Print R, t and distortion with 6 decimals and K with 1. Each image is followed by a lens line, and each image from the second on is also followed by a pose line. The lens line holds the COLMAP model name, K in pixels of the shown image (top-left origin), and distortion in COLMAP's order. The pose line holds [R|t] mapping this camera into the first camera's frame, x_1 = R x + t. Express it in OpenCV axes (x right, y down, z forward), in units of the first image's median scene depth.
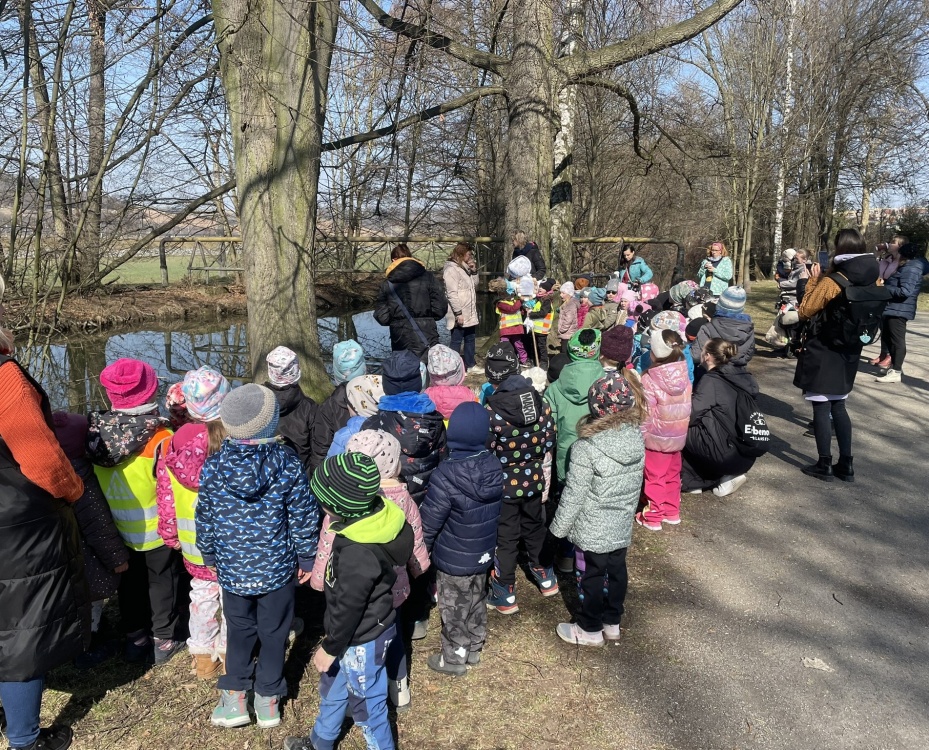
lens RADIAL K [[760.8, 0, 464.5], [0, 760.8, 375.0], [0, 0, 1]] dist [0.000346, -0.000062]
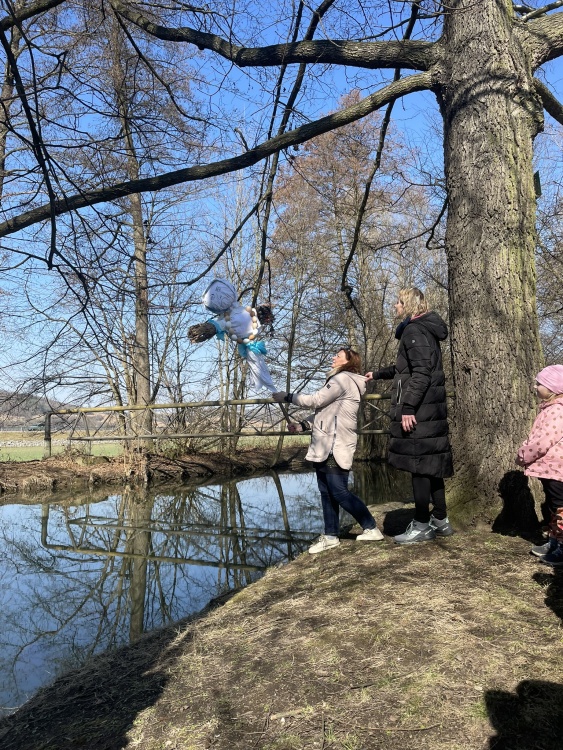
lens RADIAL K [[570.7, 0, 281.5], [0, 570.7, 375.0], [0, 0, 1]] dist [0.087596, -0.115577]
pose [[0.995585, -0.032953, -0.087888, -0.016198], [0.008699, 0.964710, -0.263172, -0.019409], [0.093459, 0.261246, 0.960737, 0.287916]]
